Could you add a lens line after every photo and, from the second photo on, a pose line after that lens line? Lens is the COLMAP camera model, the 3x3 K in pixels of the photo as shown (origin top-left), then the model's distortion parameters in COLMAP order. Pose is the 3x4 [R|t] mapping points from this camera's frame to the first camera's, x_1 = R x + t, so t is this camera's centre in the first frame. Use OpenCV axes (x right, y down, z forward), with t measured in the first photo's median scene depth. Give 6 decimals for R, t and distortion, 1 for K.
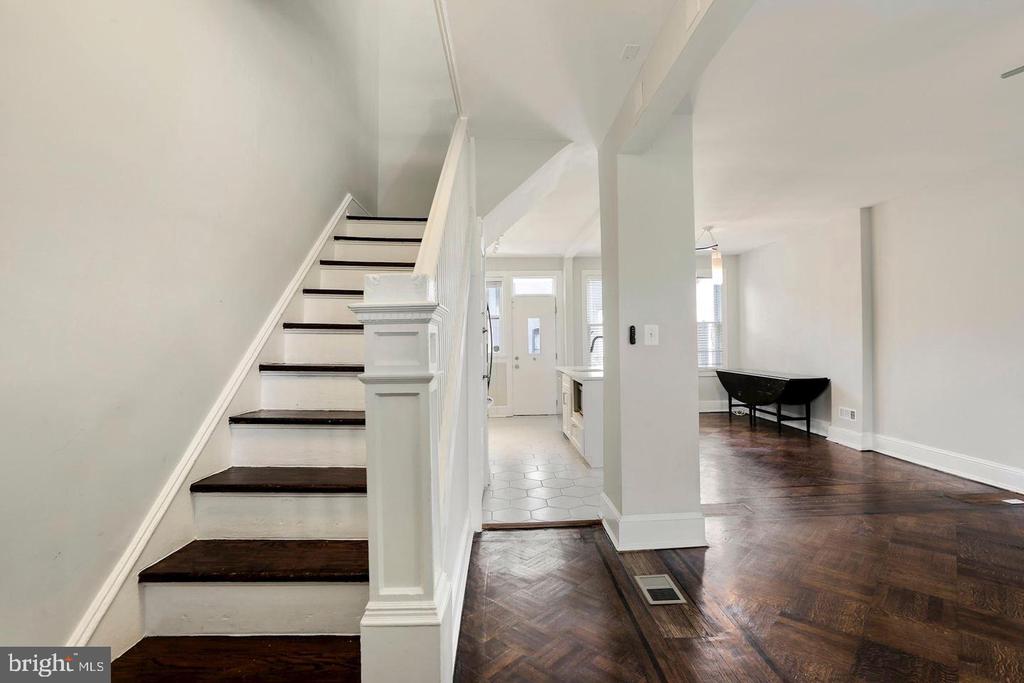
lens RADIAL K [[487.9, 0, 514.5], [0, 487.9, 334.1], [0, 0, 1]] dist [-0.021544, 0.009183]
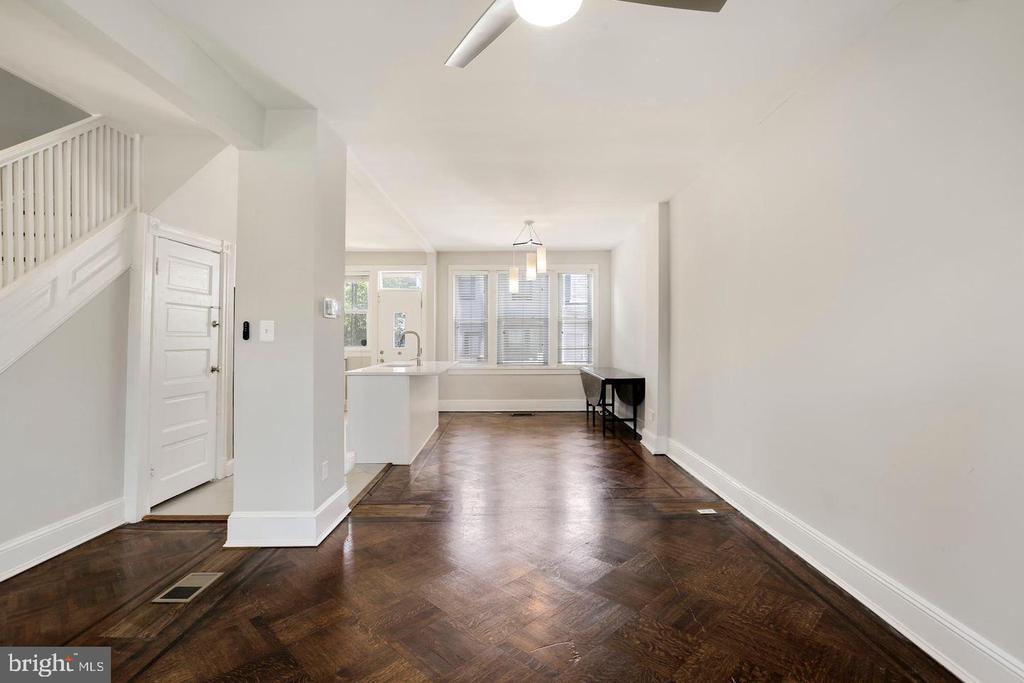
lens RADIAL K [[487.9, 0, 513.7], [0, 487.9, 331.0], [0, 0, 1]] dist [-0.021544, 0.009183]
pose [[0.998936, 0.014881, -0.043653, 0.475472], [-0.014635, 0.999875, 0.005947, -0.006465], [0.043736, -0.005302, 0.999029, 0.020978]]
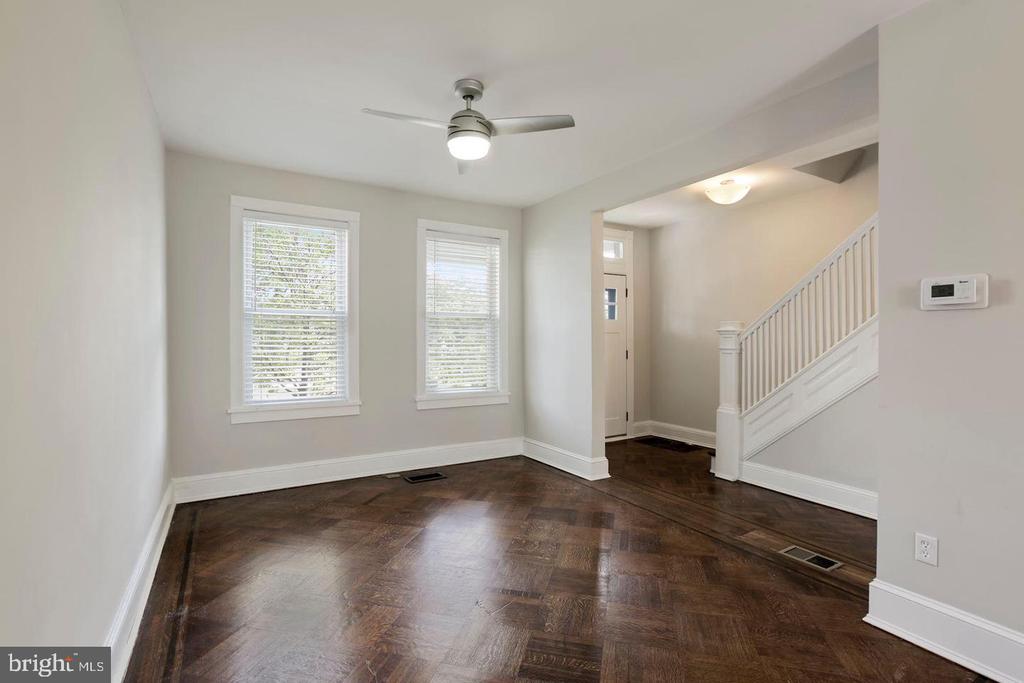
lens RADIAL K [[487.9, 0, 507.2], [0, 487.9, 345.5], [0, 0, 1]] dist [-0.021544, 0.009183]
pose [[-0.891269, 0.020309, -0.453019, 0.686471], [0.021573, 0.999764, 0.002378, 0.003152], [0.452961, -0.007653, -0.891498, 0.804566]]
